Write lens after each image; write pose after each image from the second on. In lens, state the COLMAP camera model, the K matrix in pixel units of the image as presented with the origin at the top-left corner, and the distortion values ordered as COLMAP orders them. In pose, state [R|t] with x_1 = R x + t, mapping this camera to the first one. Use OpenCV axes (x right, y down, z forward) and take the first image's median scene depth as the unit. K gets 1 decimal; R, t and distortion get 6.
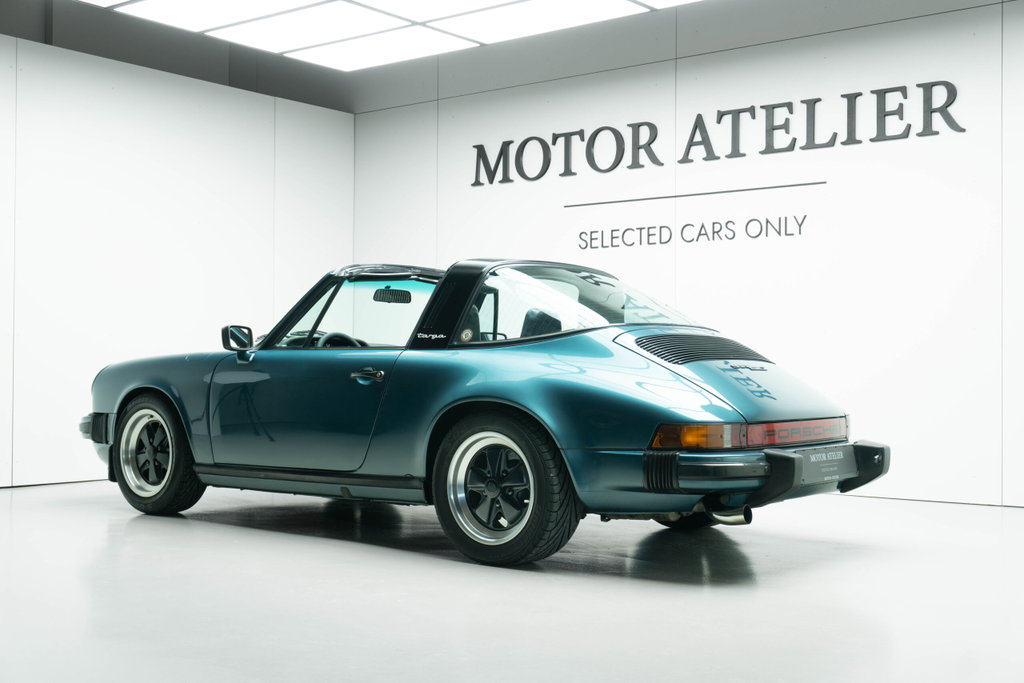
lens RADIAL K [[1290.9, 0, 512.1], [0, 1290.9, 343.8], [0, 0, 1]] dist [0.038648, 0.000000]
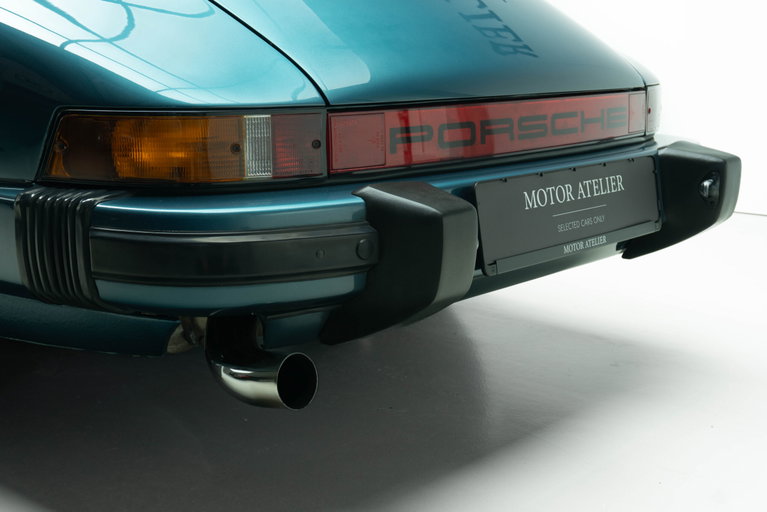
lens RADIAL K [[1068.4, 0, 384.6], [0, 1068.4, 255.4], [0, 0, 1]] dist [0.014309, 0.000000]
pose [[0.999363, -0.000507, -0.035673, 0.155447], [0.007734, 0.979202, 0.202740, 0.031772], [0.034828, -0.202887, 0.978583, 0.535452]]
